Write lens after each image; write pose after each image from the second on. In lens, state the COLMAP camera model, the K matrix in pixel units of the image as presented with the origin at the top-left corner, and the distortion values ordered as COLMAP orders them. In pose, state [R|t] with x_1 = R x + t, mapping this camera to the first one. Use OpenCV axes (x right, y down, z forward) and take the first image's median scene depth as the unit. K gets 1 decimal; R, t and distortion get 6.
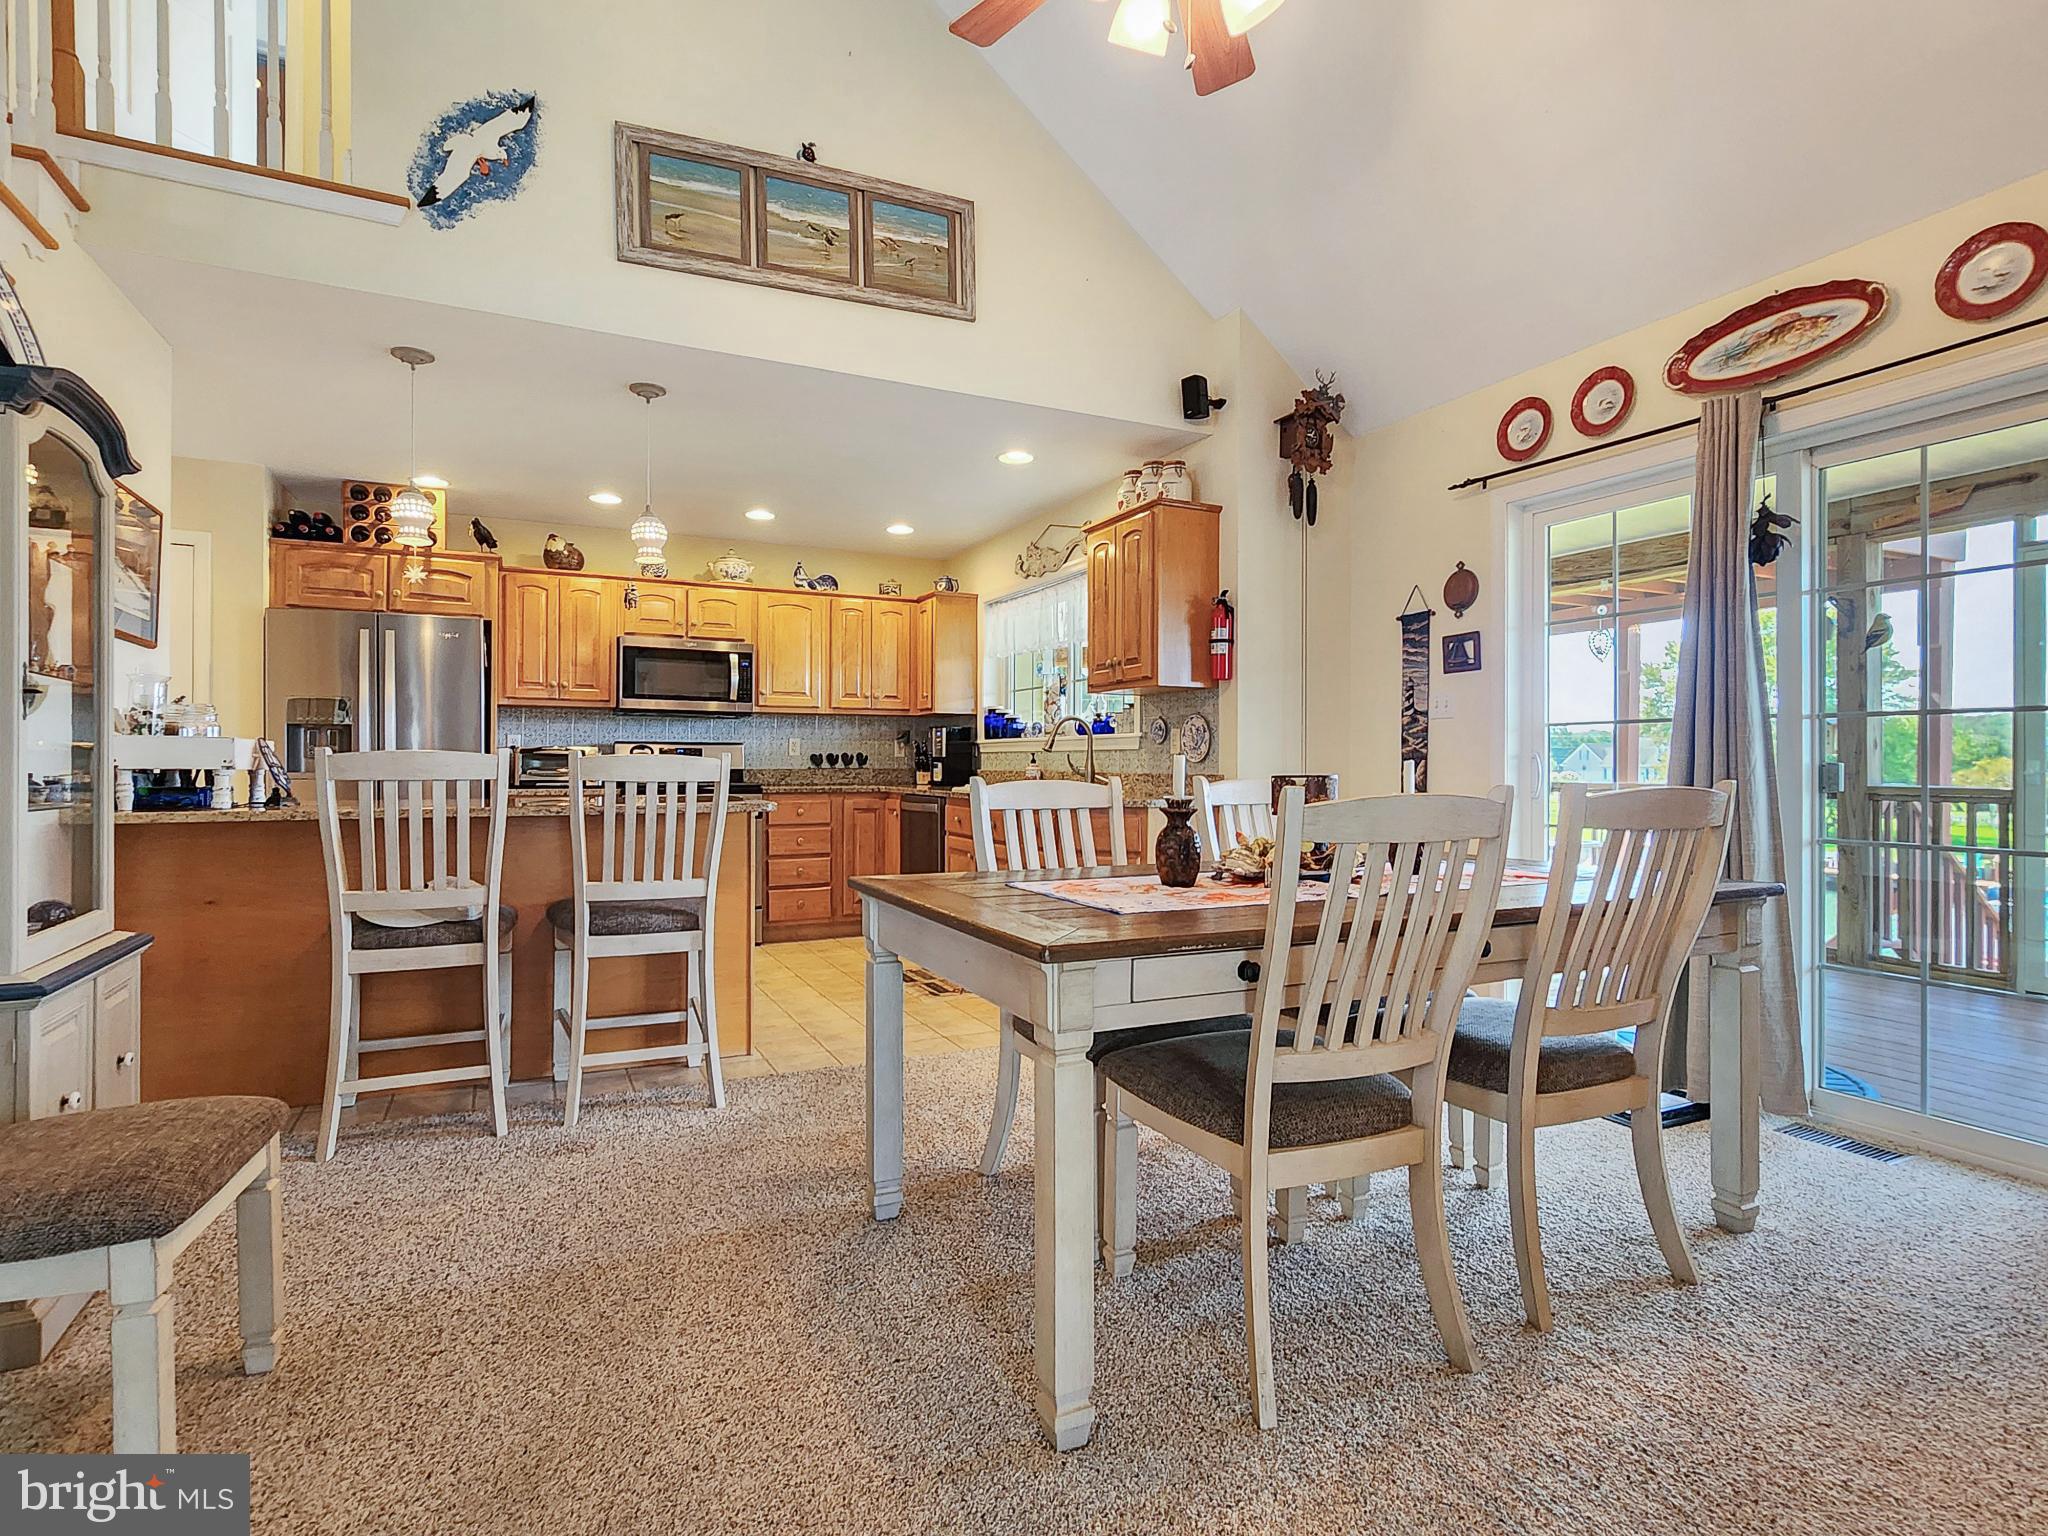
lens RADIAL K [[1039.2, 0, 1029.8], [0, 1039.2, 756.9], [0, 0, 1]] dist [-0.005306, -0.000758]
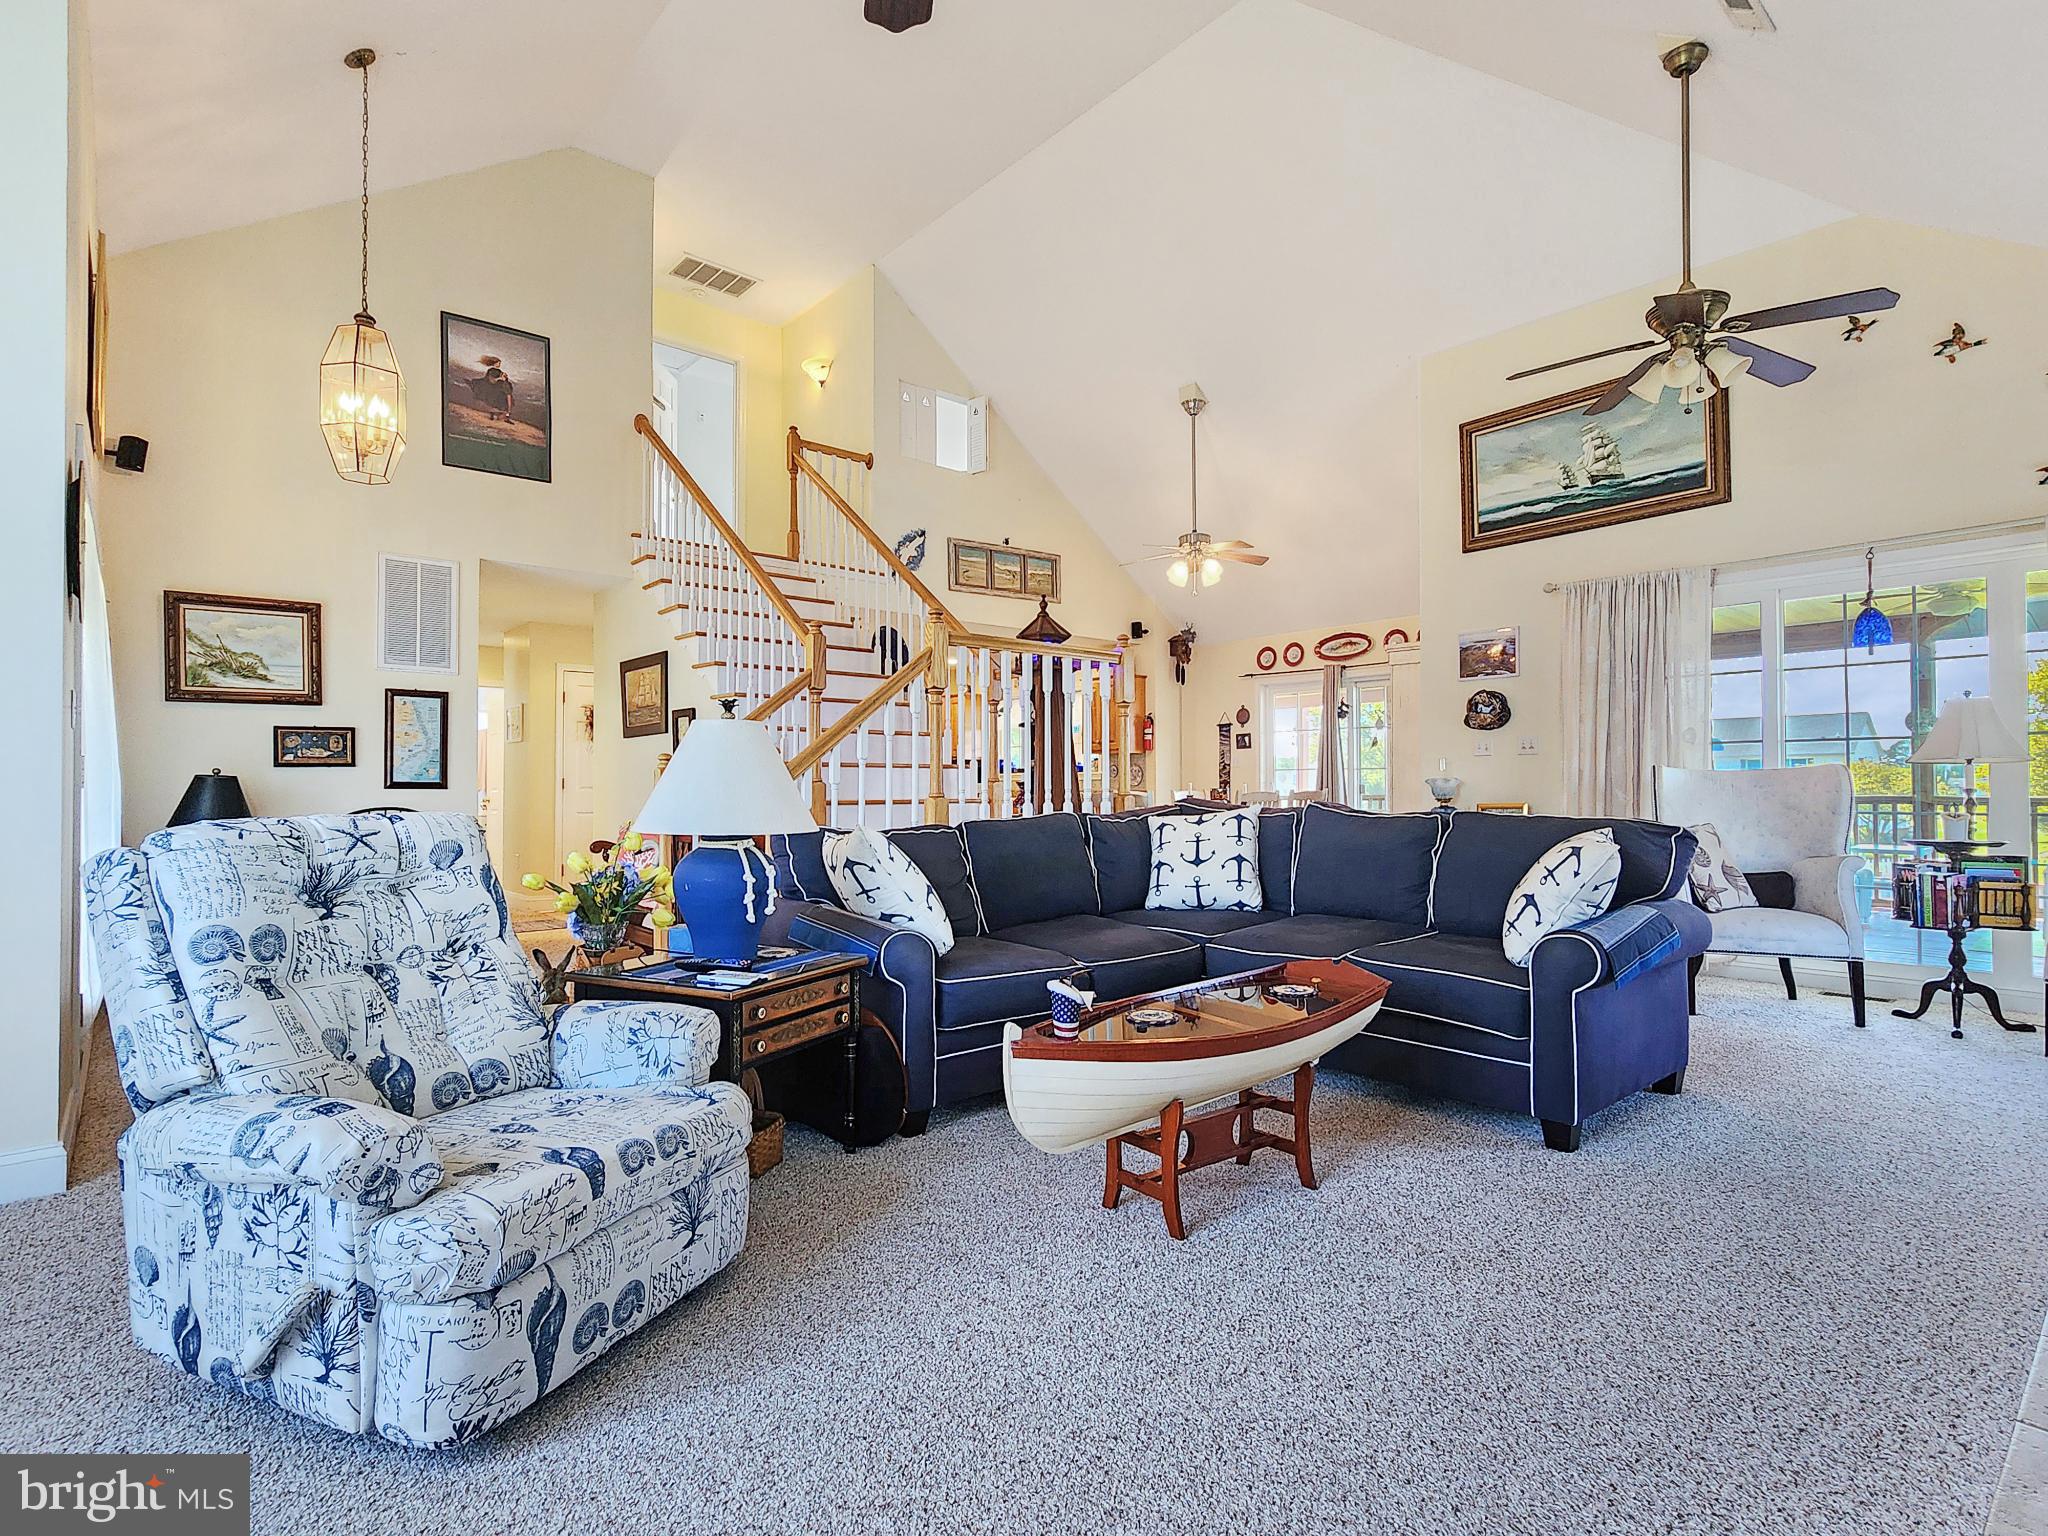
lens RADIAL K [[1039.2, 0, 1029.8], [0, 1039.2, 756.9], [0, 0, 1]] dist [-0.005306, -0.000758]
pose [[0.966210, 0.003938, 0.257727, -0.513125], [0.002893, 0.999655, -0.026120, 0.001645], [-0.257741, 0.025983, 0.965865, -0.908185]]
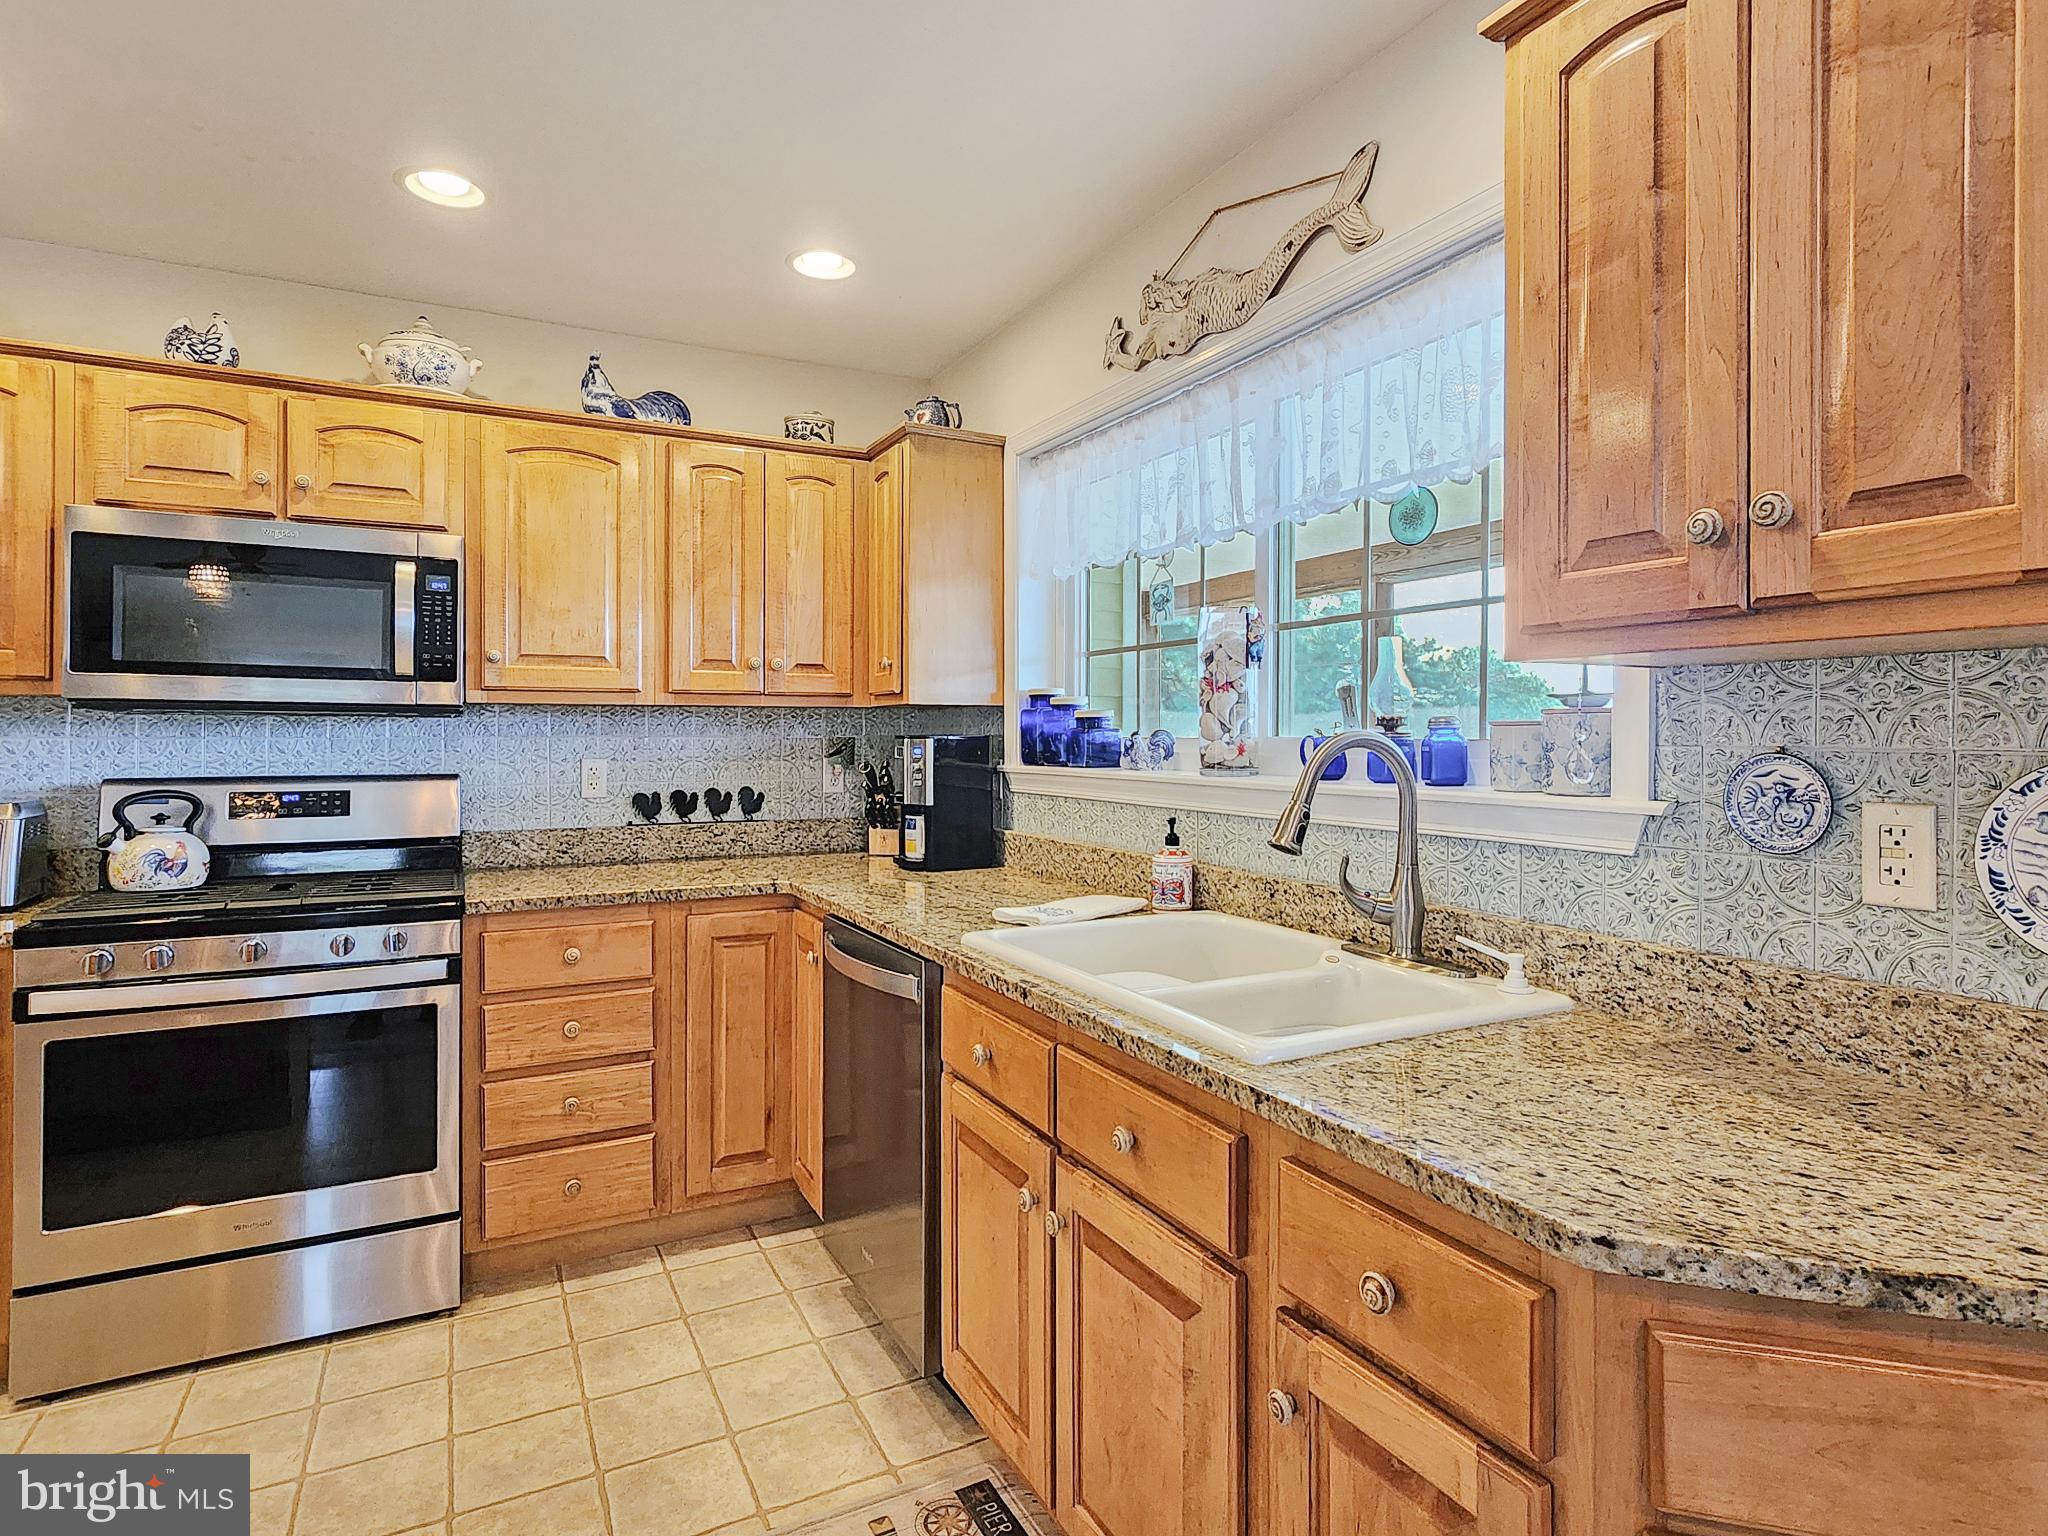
lens RADIAL K [[1091.8, 0, 1043.4], [0, 1091.8, 729.7], [0, 0, 1]] dist [-0.002575, 0.000504]
pose [[0.999383, -0.000364, 0.035132, -0.057163], [0.000279, 0.999997, 0.002410, -0.036669], [-0.035132, -0.002398, 0.999380, 0.606692]]
